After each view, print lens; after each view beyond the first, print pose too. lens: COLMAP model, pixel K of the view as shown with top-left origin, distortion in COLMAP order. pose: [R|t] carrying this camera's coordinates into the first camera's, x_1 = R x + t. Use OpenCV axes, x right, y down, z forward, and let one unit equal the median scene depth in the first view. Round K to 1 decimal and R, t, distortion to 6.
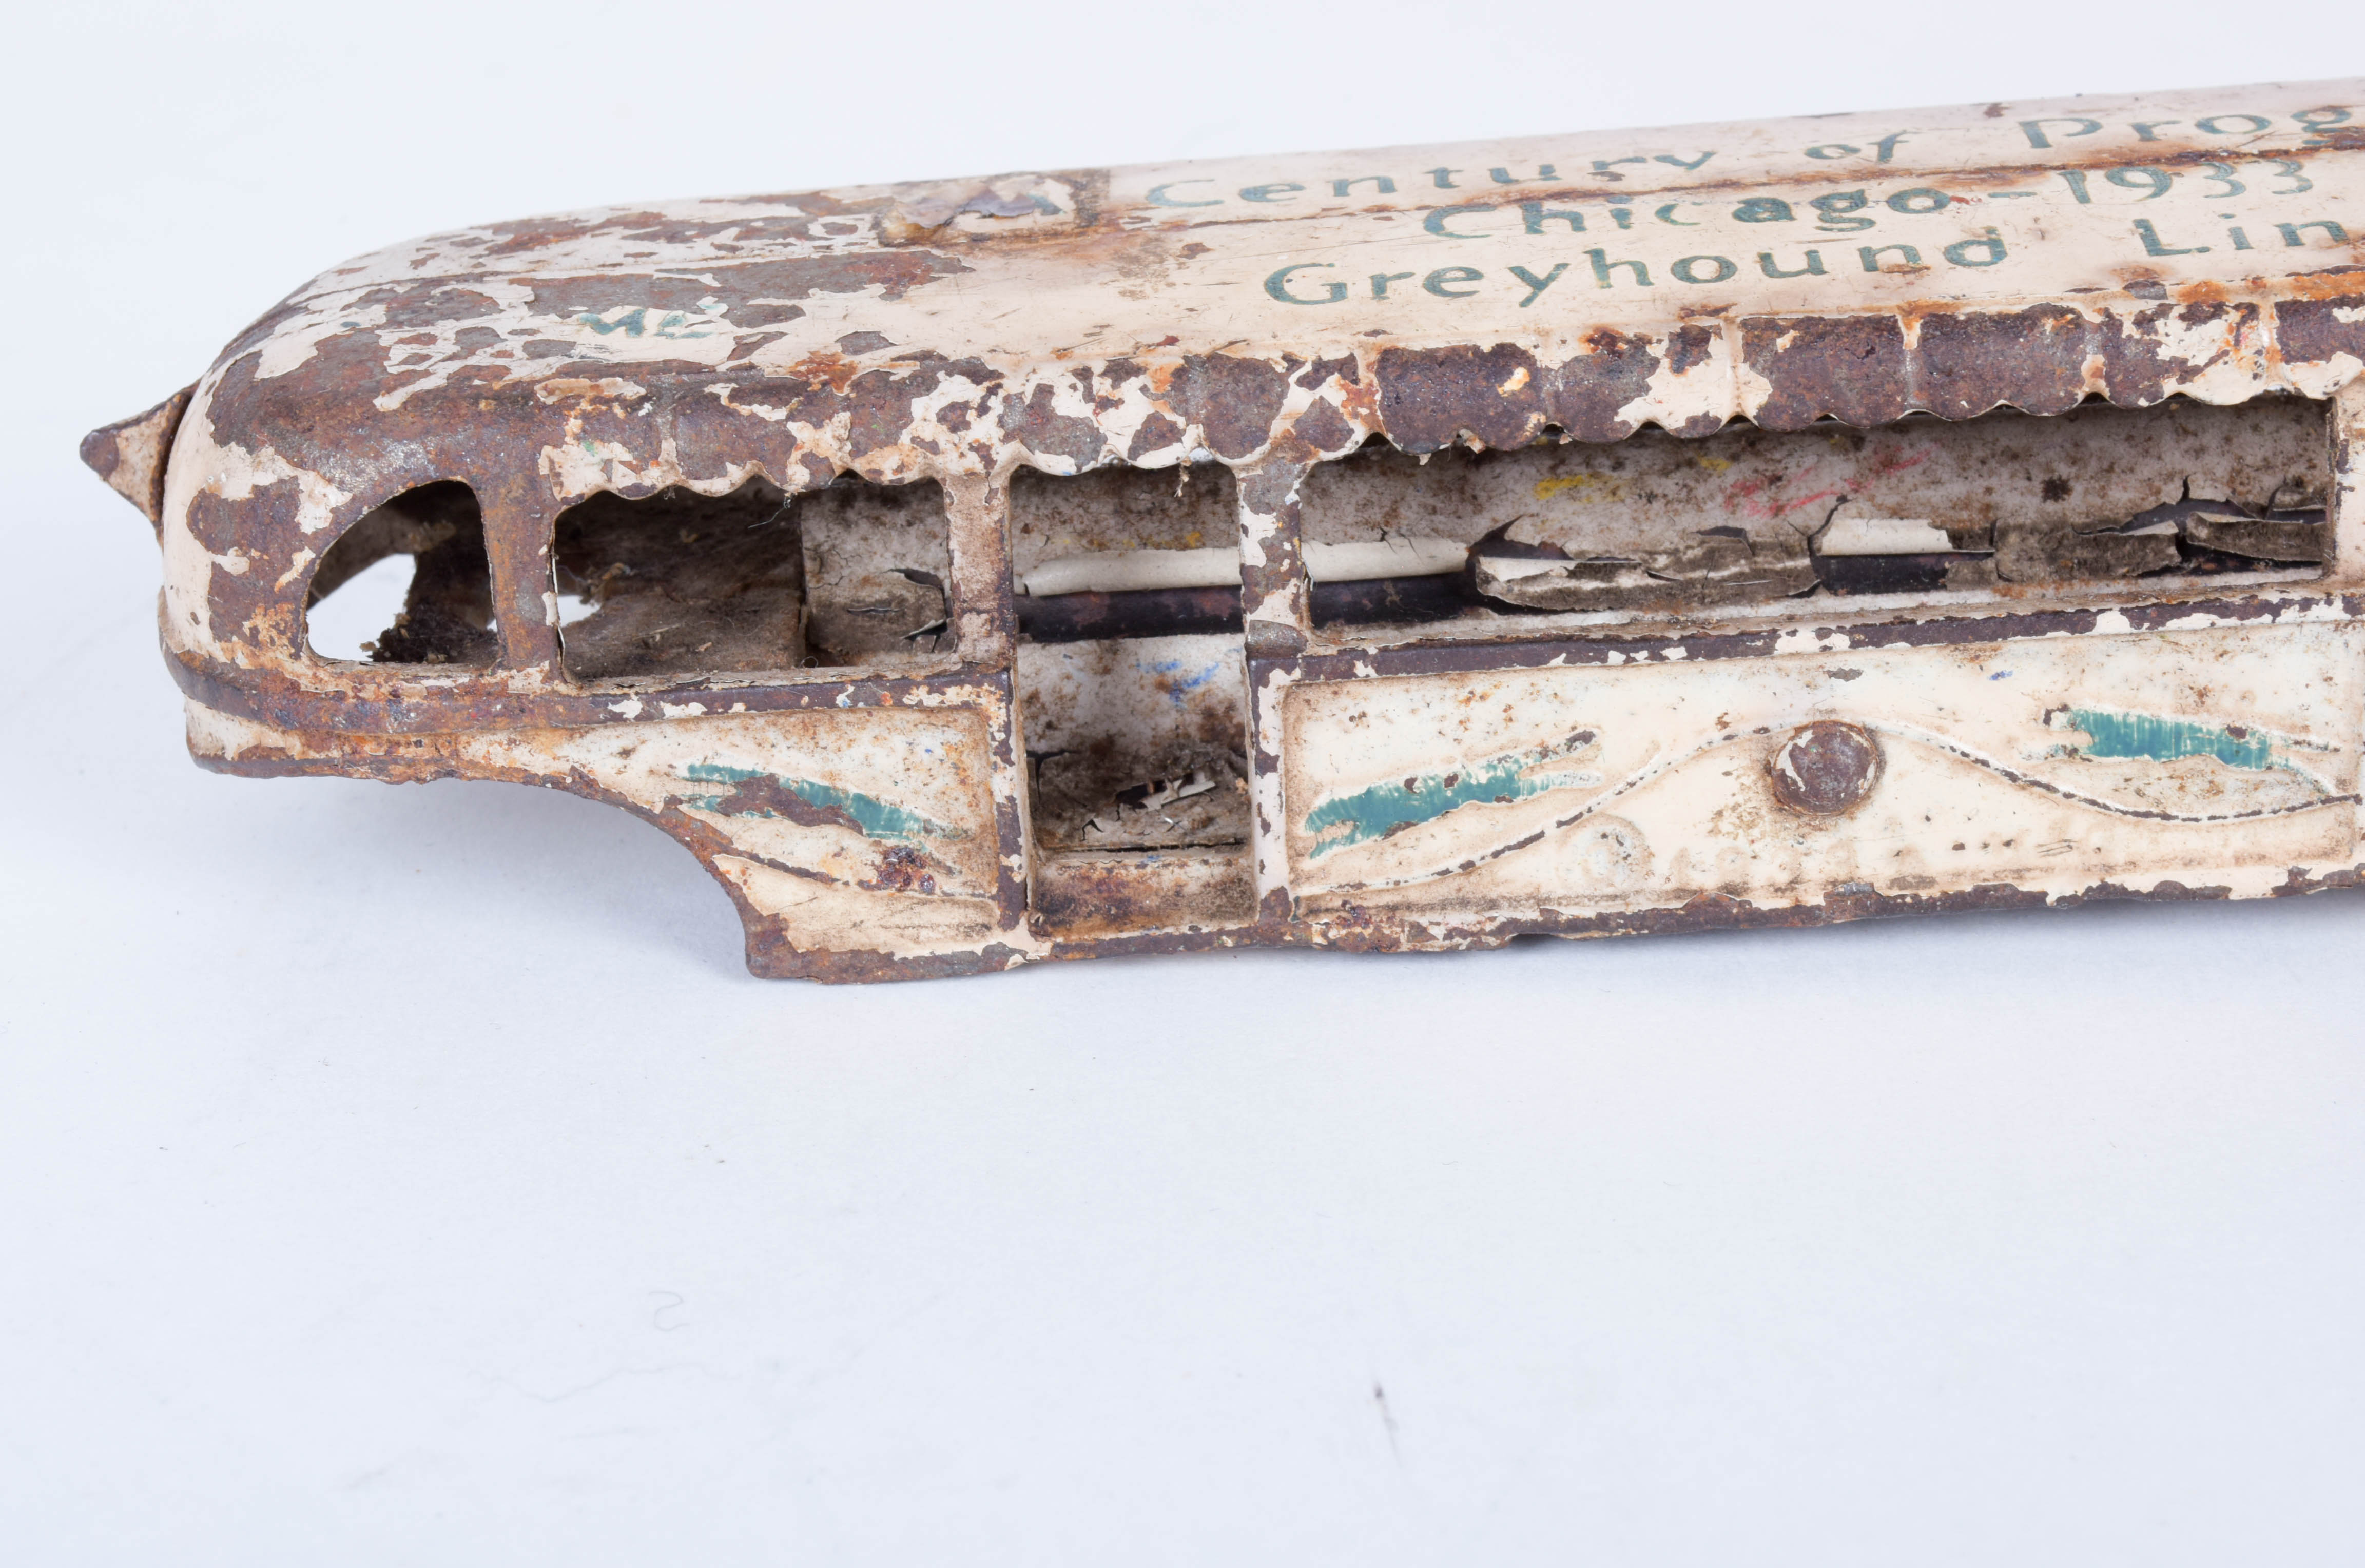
lens RADIAL K [[4115.6, 0, 1184.9], [0, 4115.6, 799.4], [0, 0, 1]] dist [-0.019742, 0.000000]
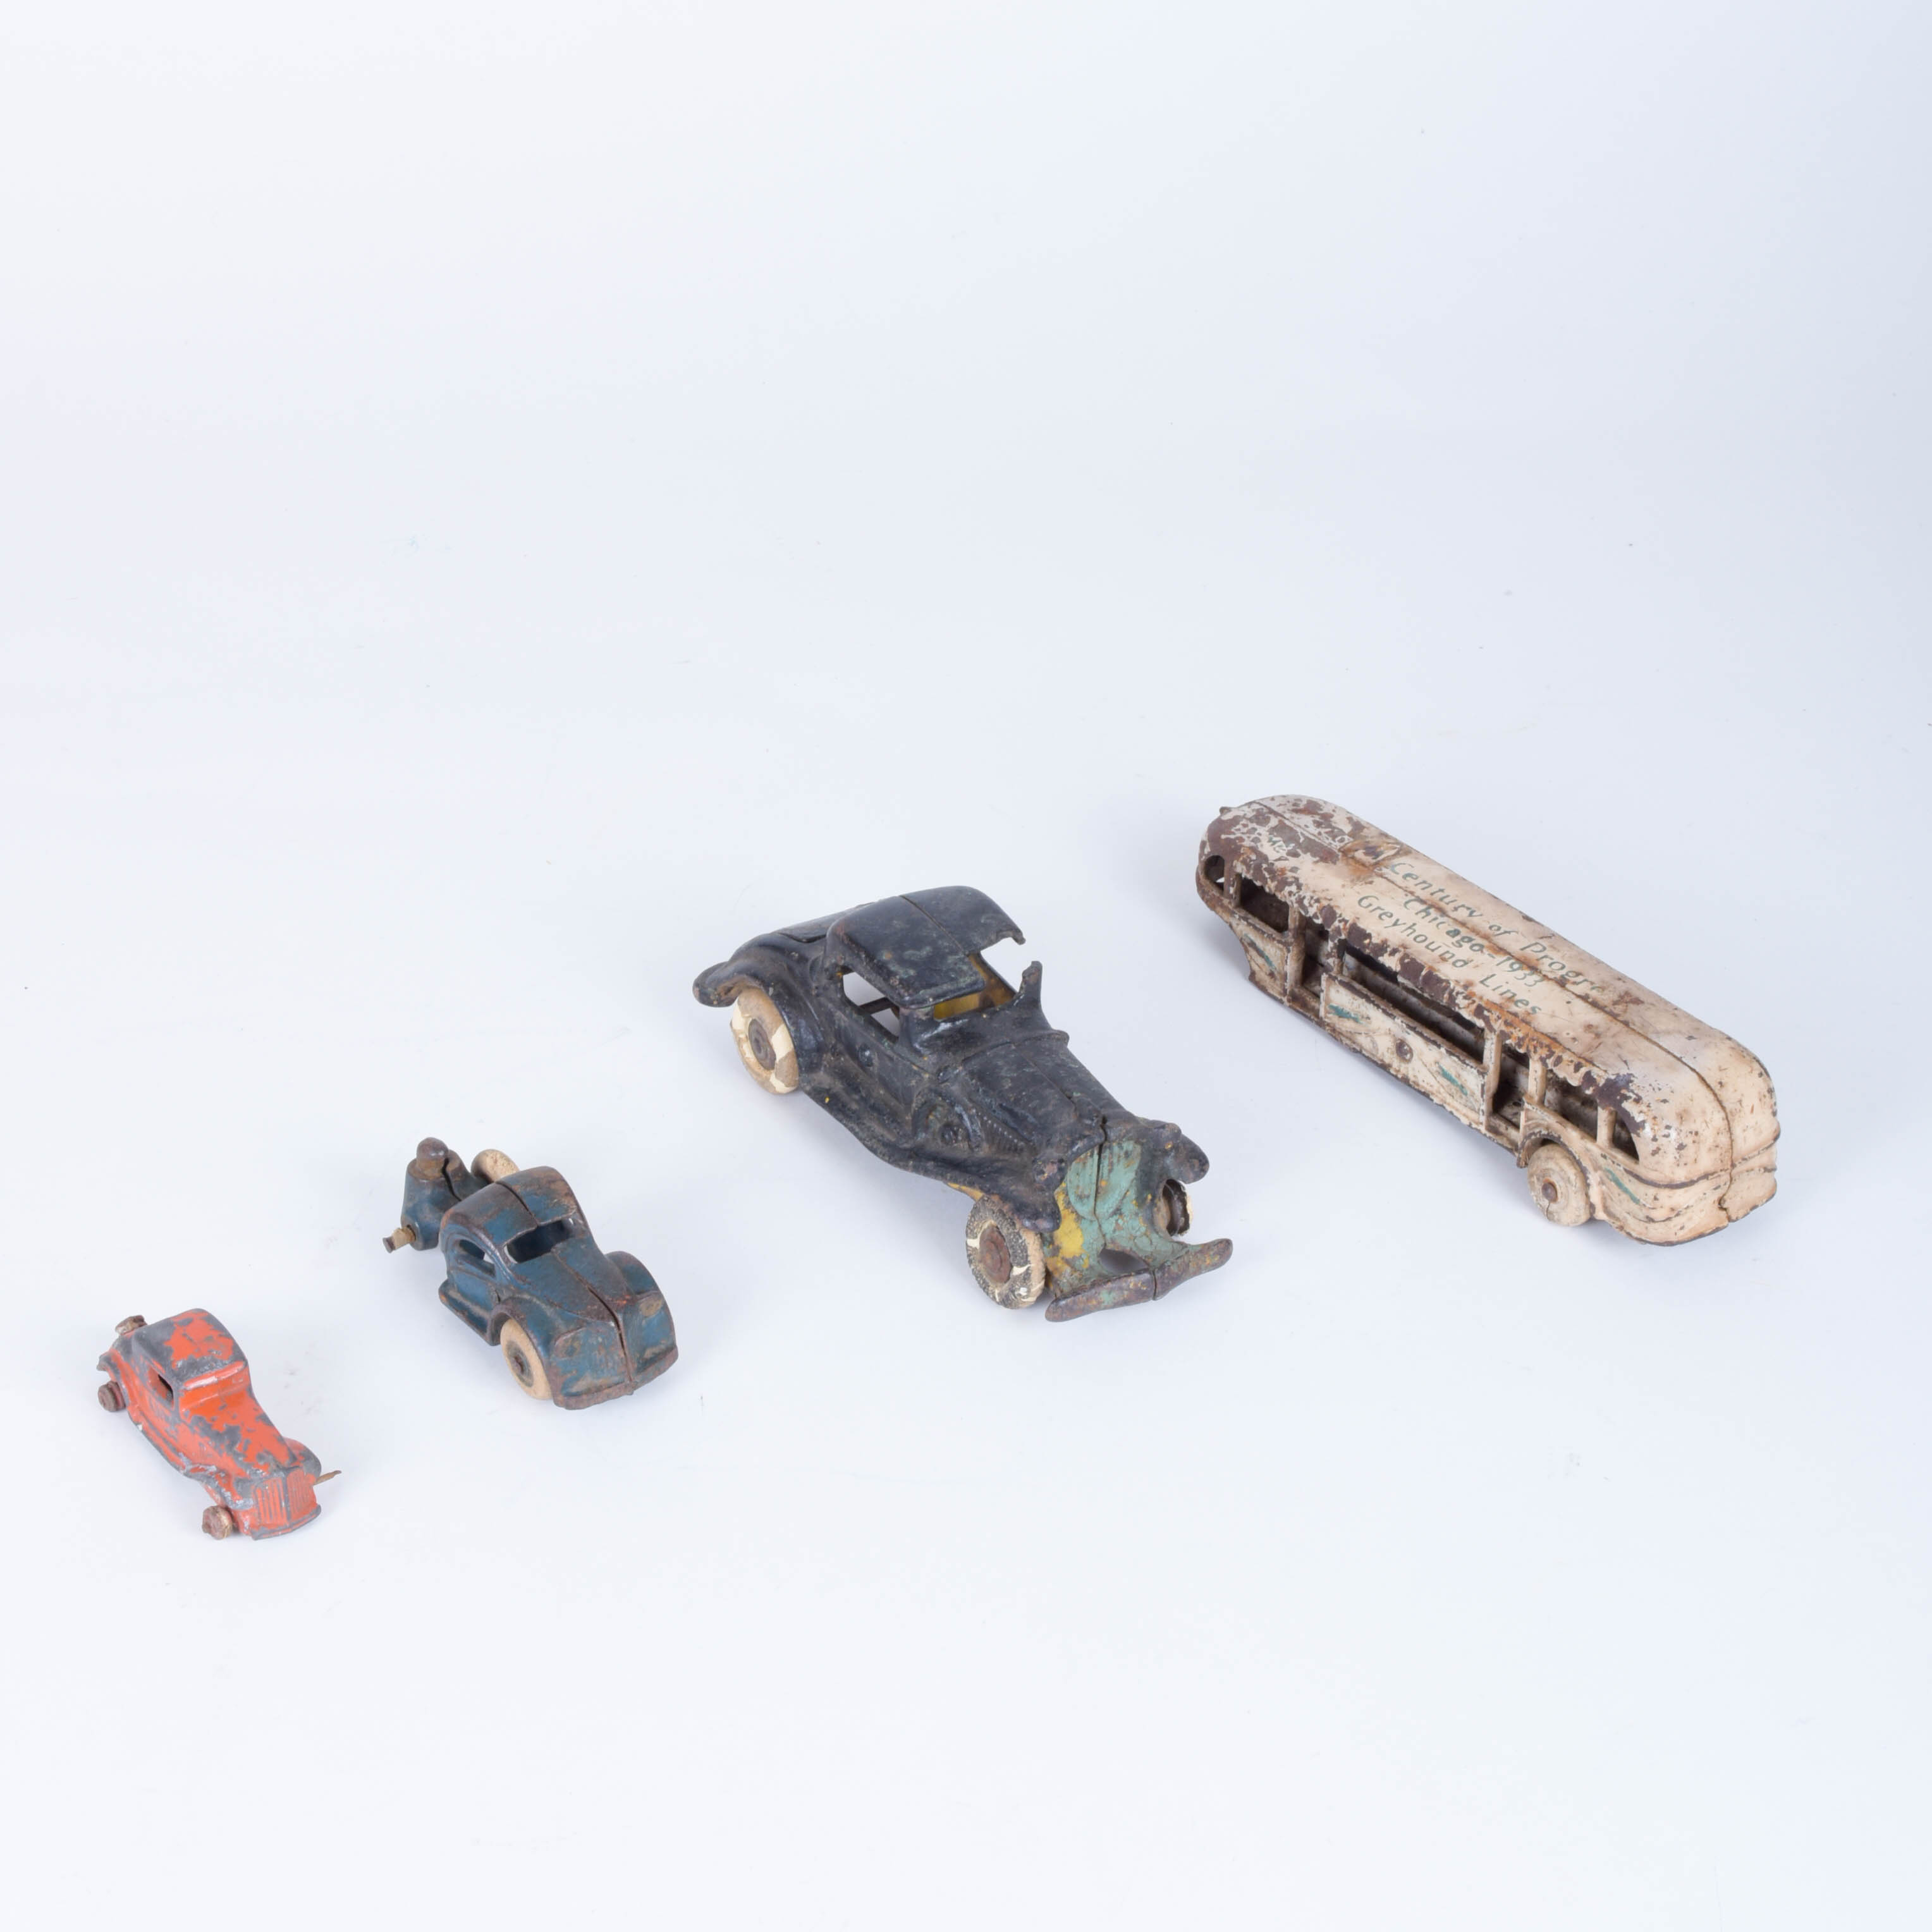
lens RADIAL K [[4081.9, 0, 960.9], [0, 4081.9, 974.3], [0, 0, 1]] dist [-0.012708, 0.000000]
pose [[0.574589, 0.465221, -0.673362, 2.830088], [-0.345746, 0.883694, 0.315508, -1.314602], [0.741827, 0.051525, 0.668609, -2.330598]]
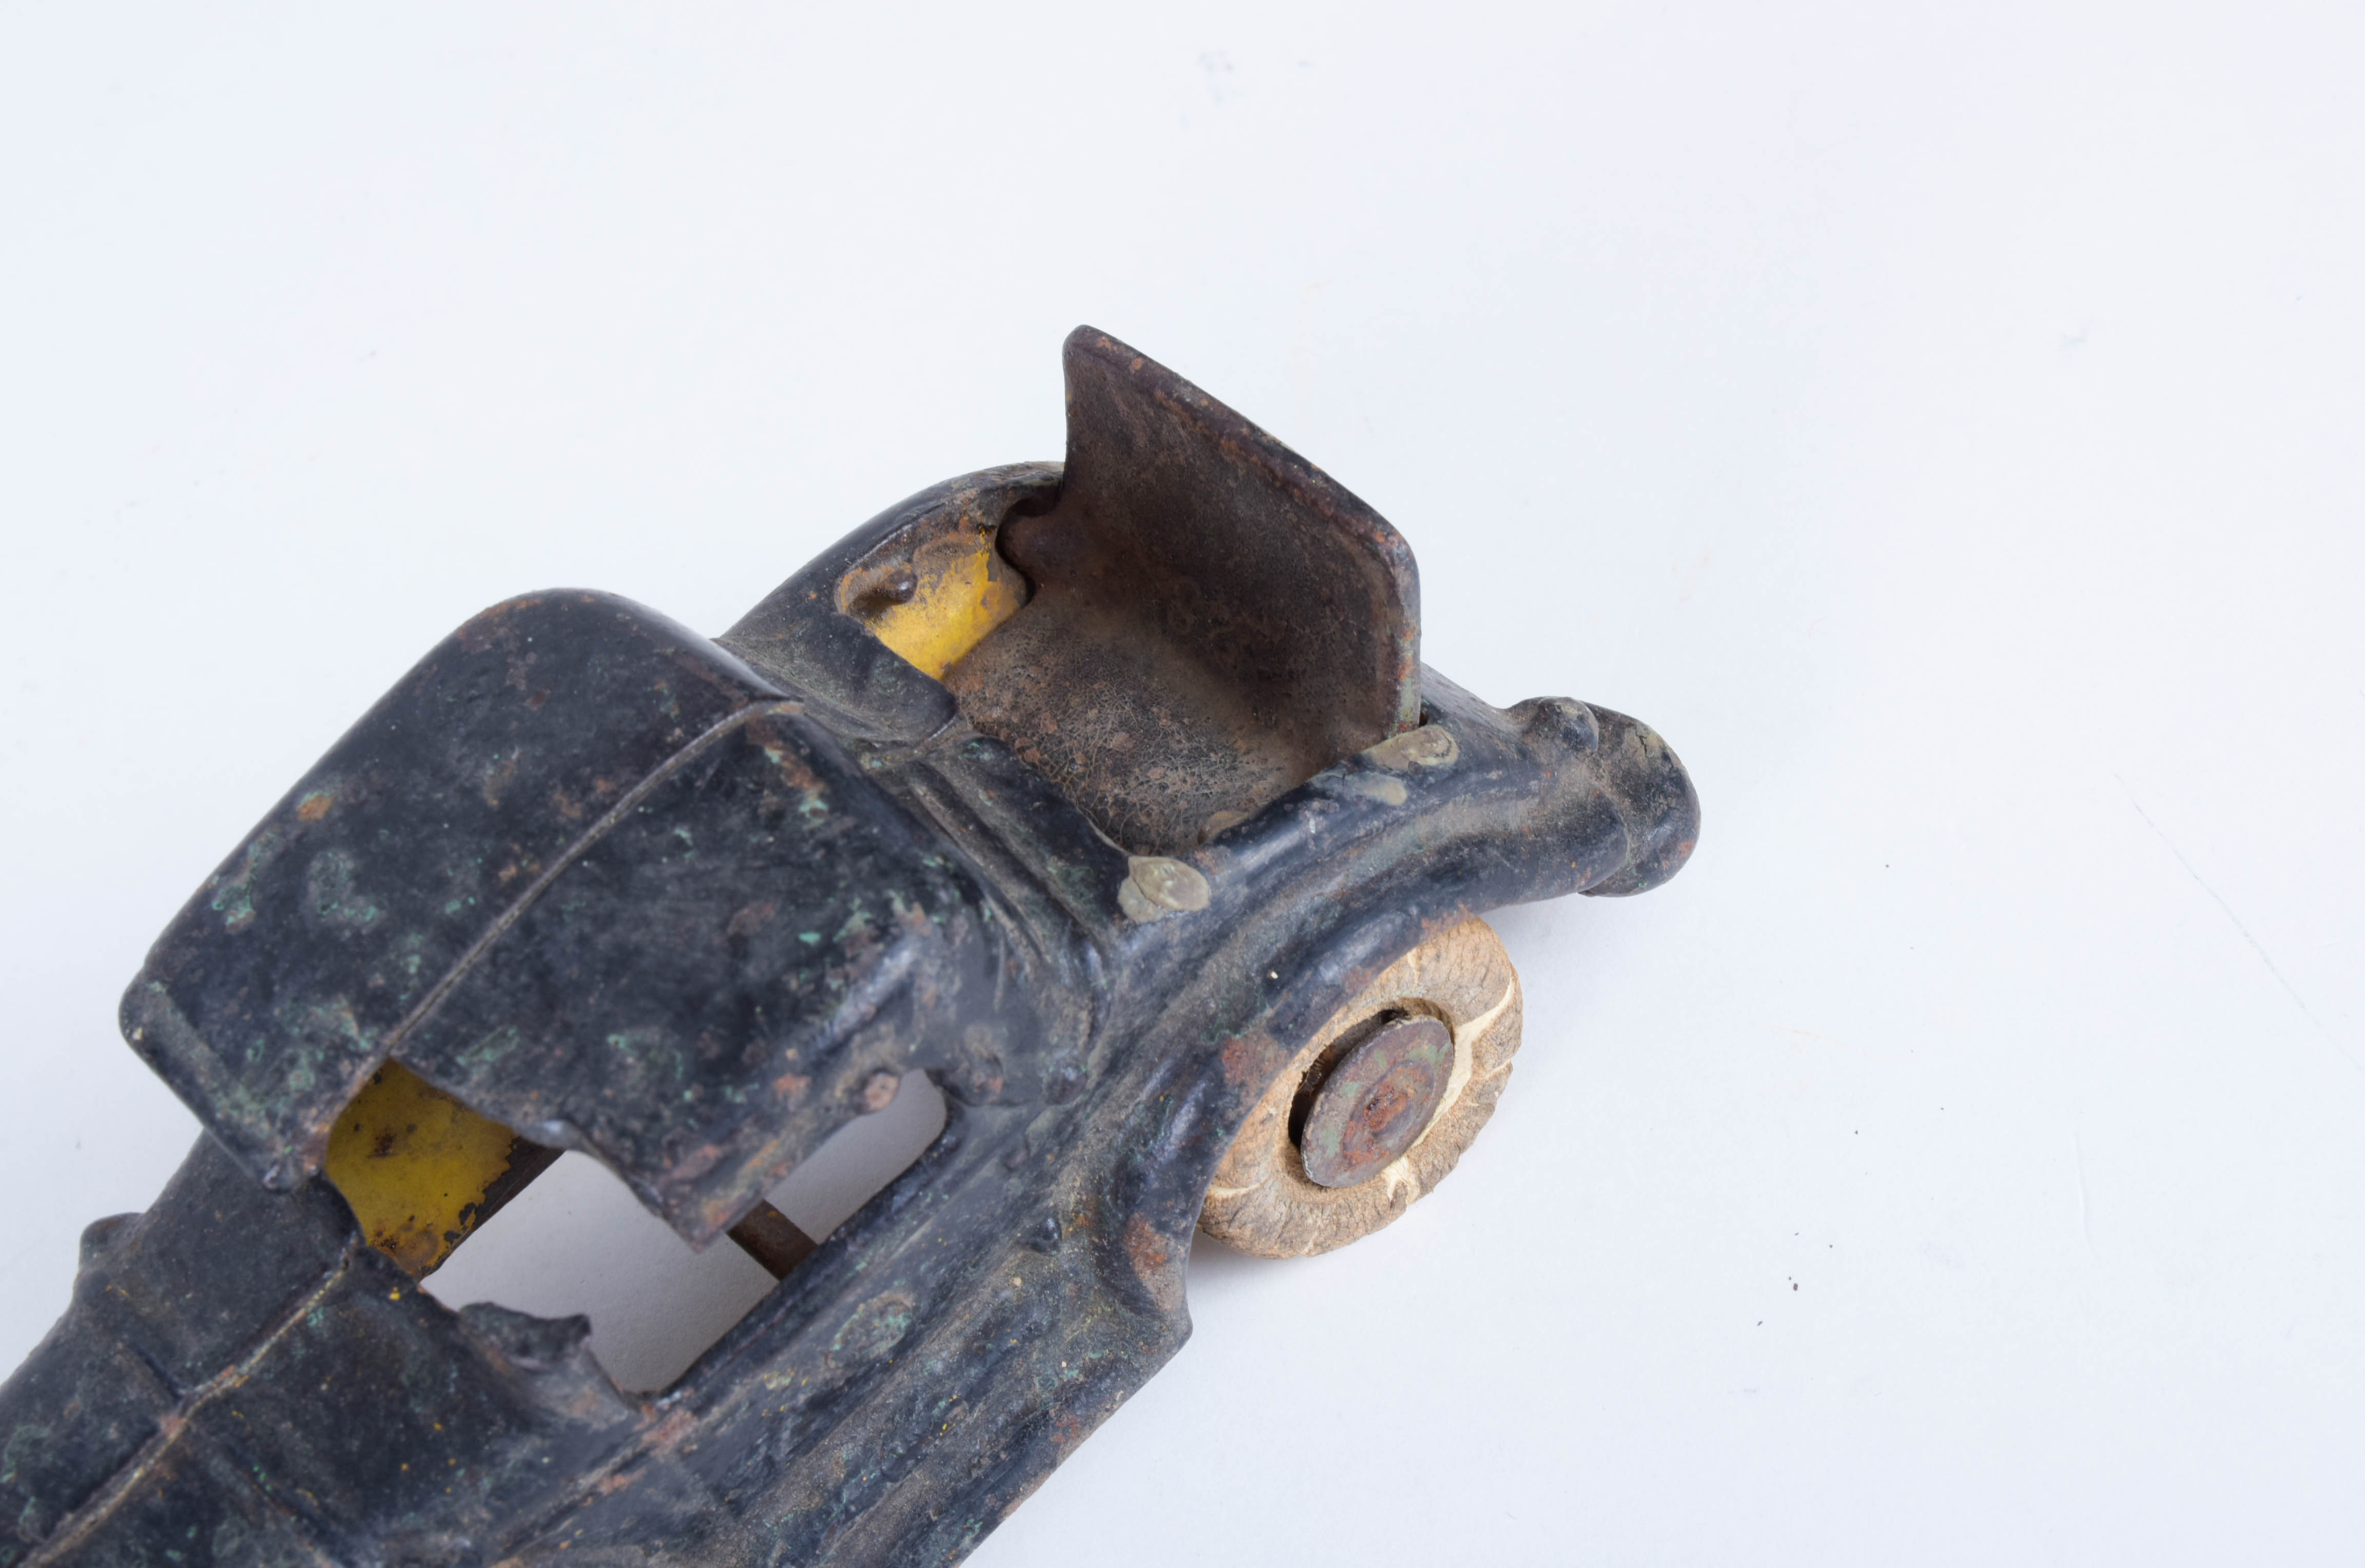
lens RADIAL K [[3392.1, 0, 1180.6], [0, 3392.1, 783.0], [0, 0, 1]] dist [-0.020799, 0.000000]
pose [[-0.690094, 0.663233, -0.289642, 0.015966], [-0.048391, 0.357031, 0.932838, -0.808591], [0.722100, 0.657762, -0.214291, 0.801007]]
